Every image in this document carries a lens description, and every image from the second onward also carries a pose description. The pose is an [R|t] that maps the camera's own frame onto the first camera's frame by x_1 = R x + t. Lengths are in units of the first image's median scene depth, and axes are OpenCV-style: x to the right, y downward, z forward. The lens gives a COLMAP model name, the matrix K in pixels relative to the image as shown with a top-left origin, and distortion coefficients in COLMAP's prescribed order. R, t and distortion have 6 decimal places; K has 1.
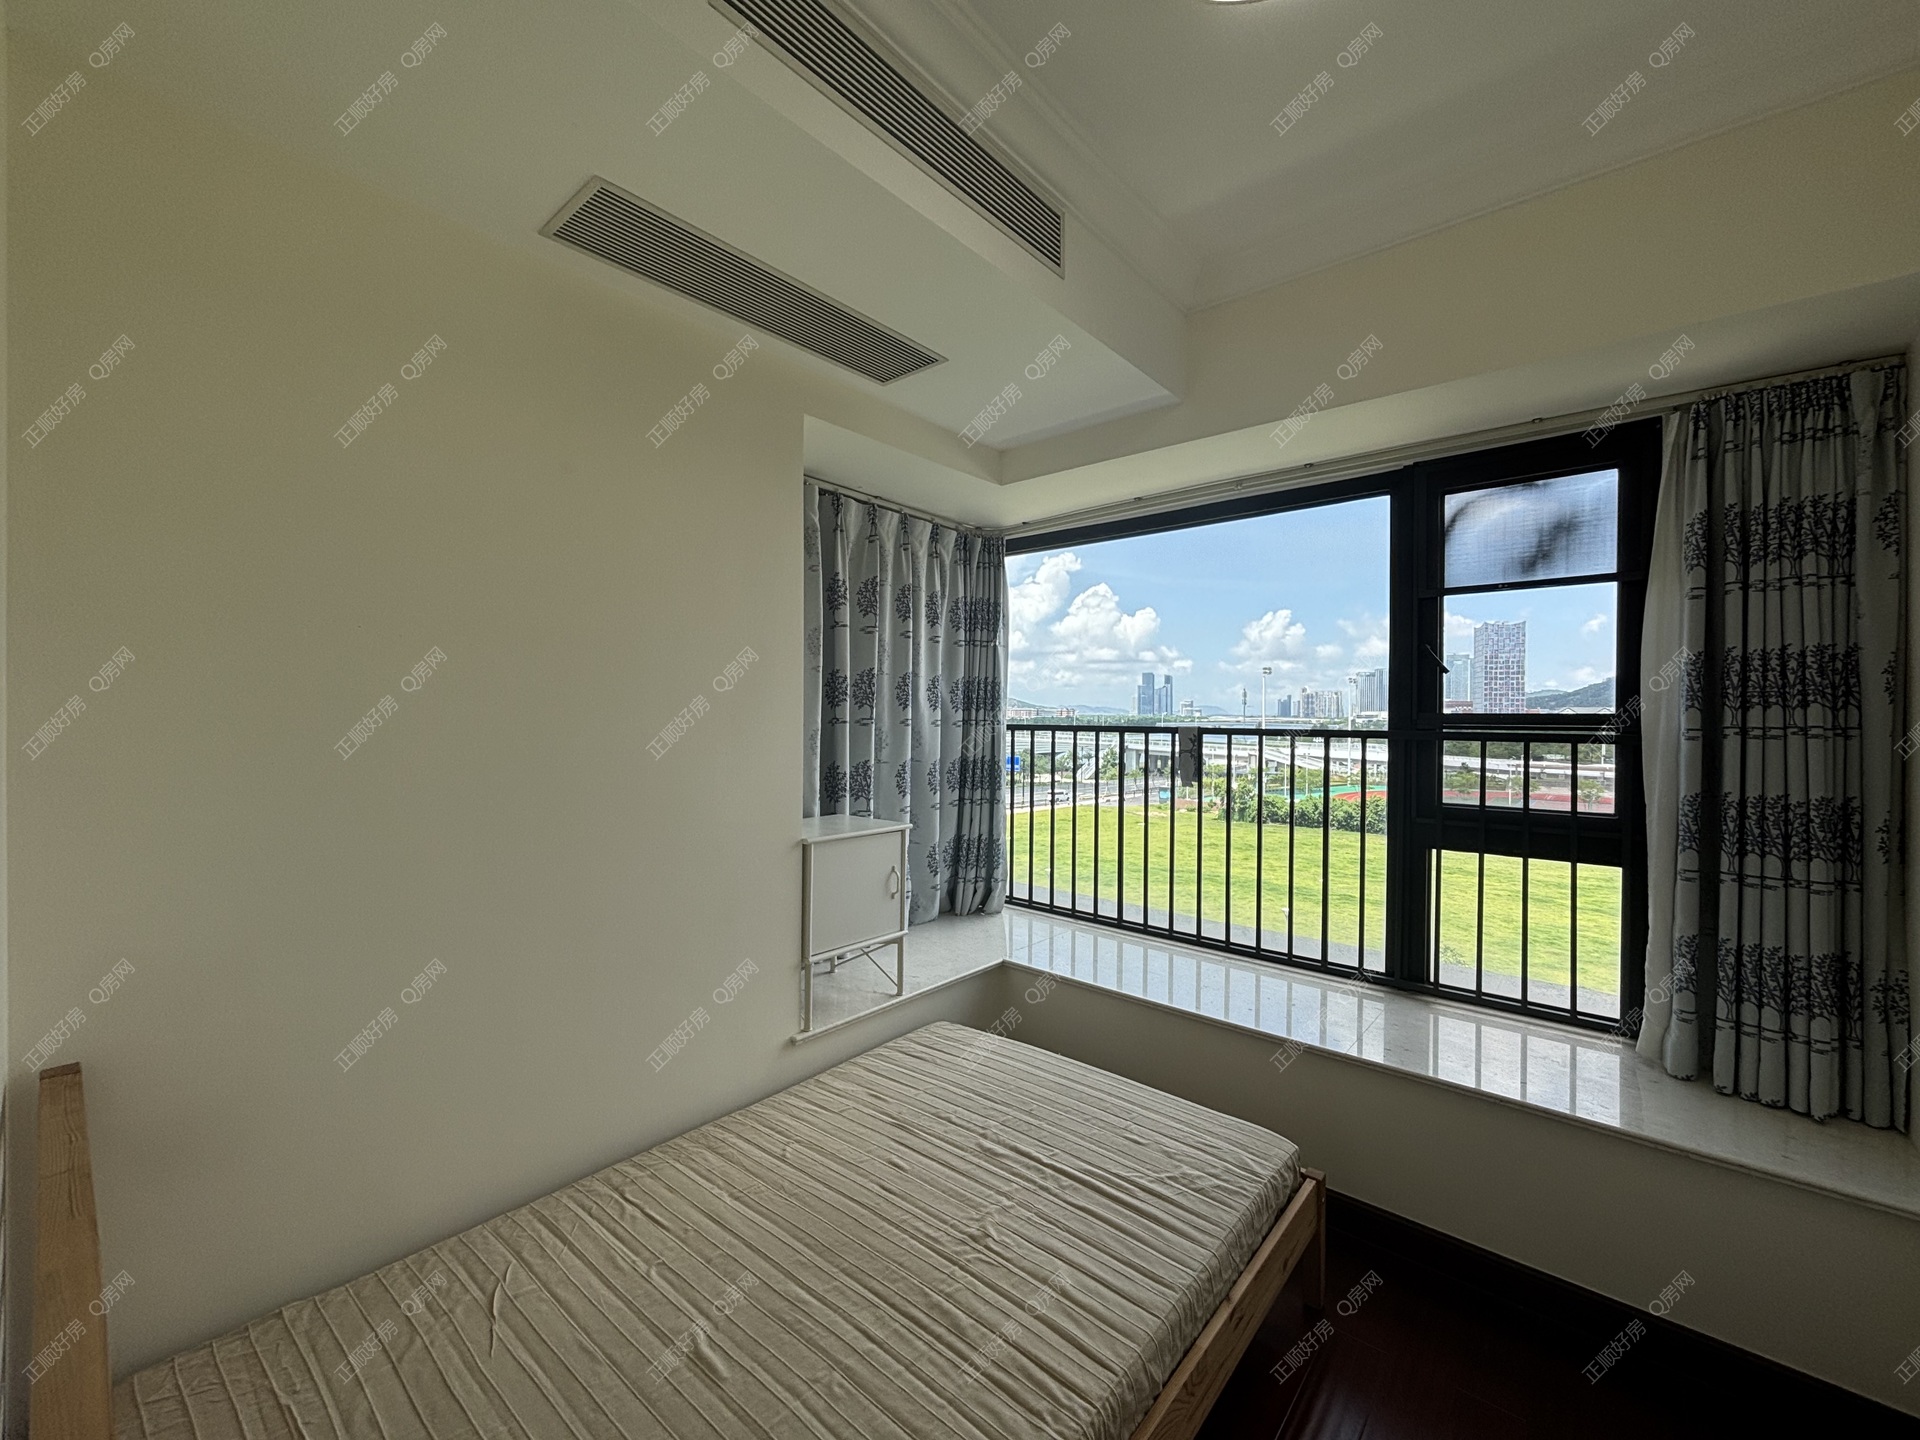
lens RADIAL K [[776.5, 0, 935.9], [0, 776.5, 720.3], [0, 0, 1]] dist [-0.003222, 0.001498]
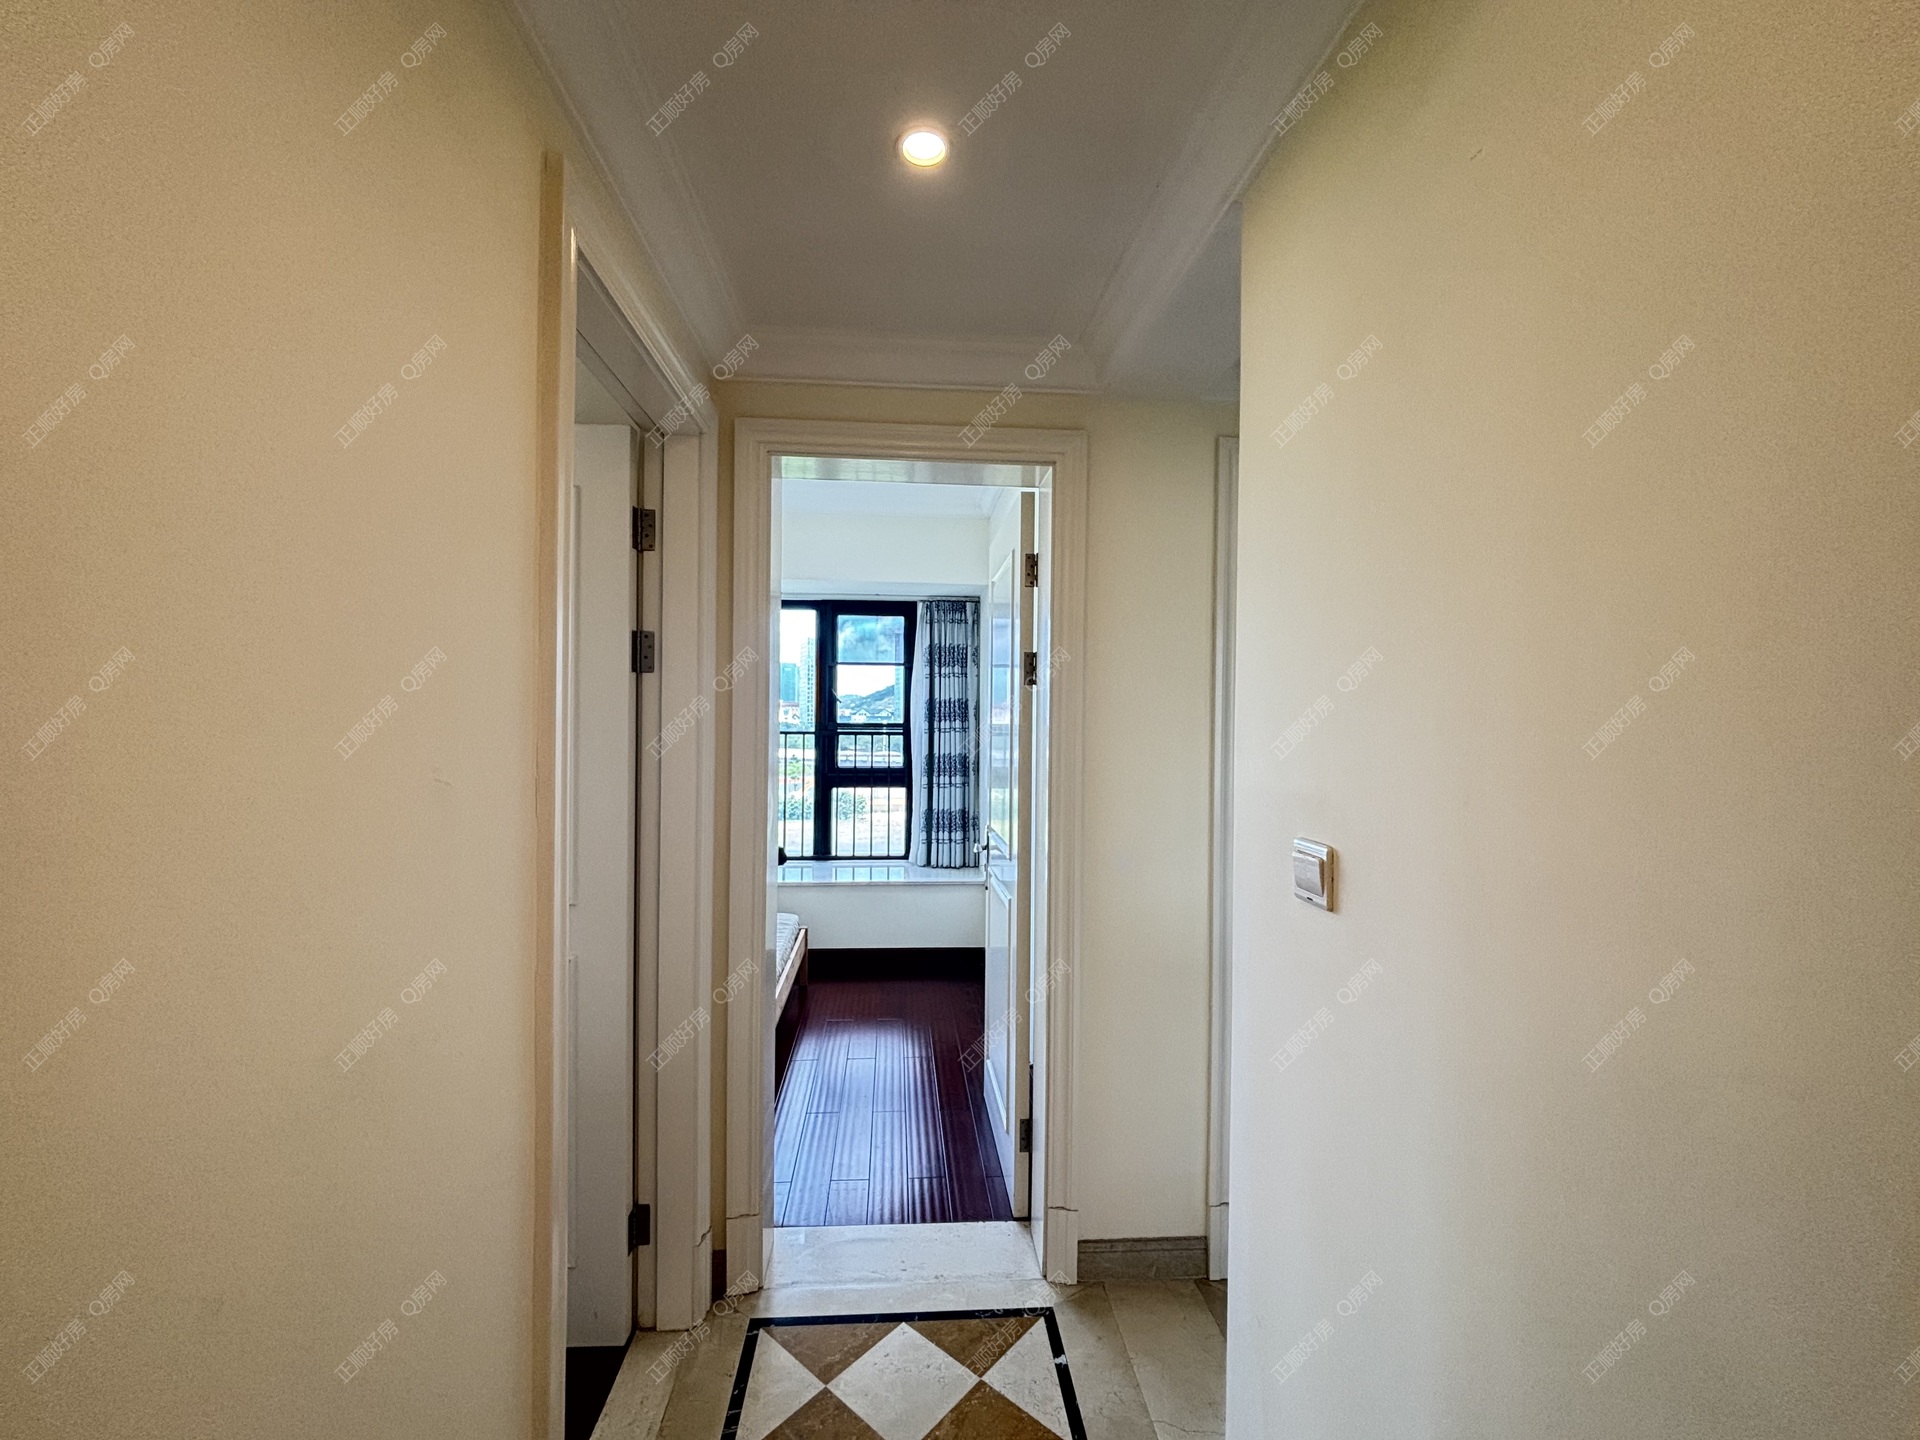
lens RADIAL K [[776.5, 0, 958.4], [0, 776.5, 720.2], [0, 0, 1]] dist [-0.003222, 0.001498]
pose [[0.700143, -0.004235, 0.713990, -0.655785], [-0.000796, 0.999977, 0.006712, -0.029631], [-0.714002, -0.005267, 0.700124, -0.733554]]
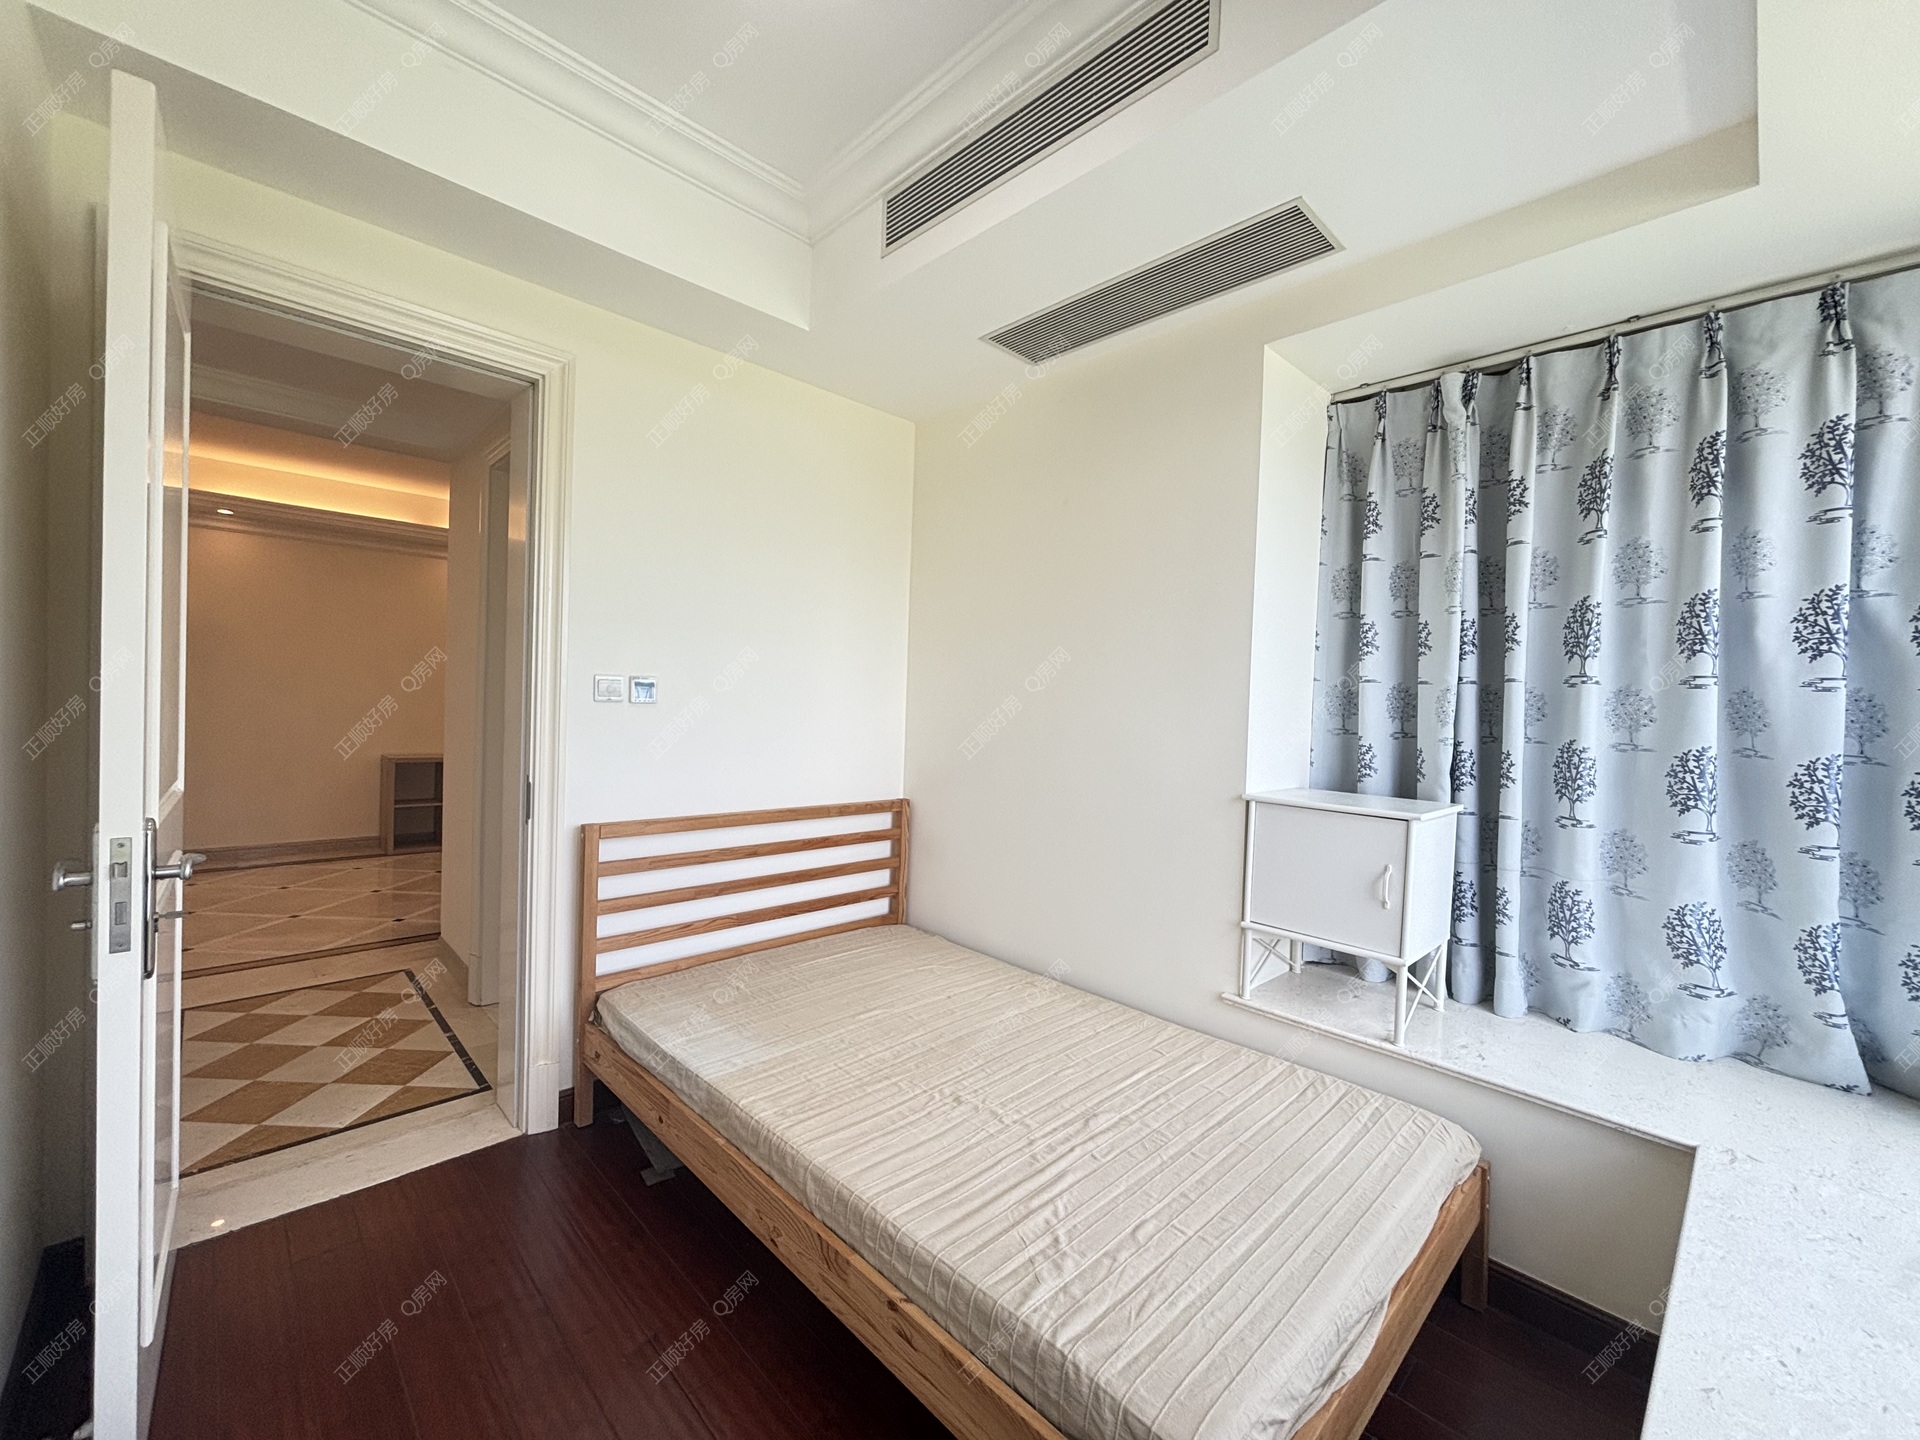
lens RADIAL K [[776.5, 0, 957.1], [0, 776.5, 722.1], [0, 0, 1]] dist [-0.003222, 0.001498]
pose [[-0.082675, 0.014185, -0.996476, 0.795498], [-0.043964, 0.998873, 0.017867, 0.063615], [0.995606, 0.045286, -0.081958, 0.713574]]
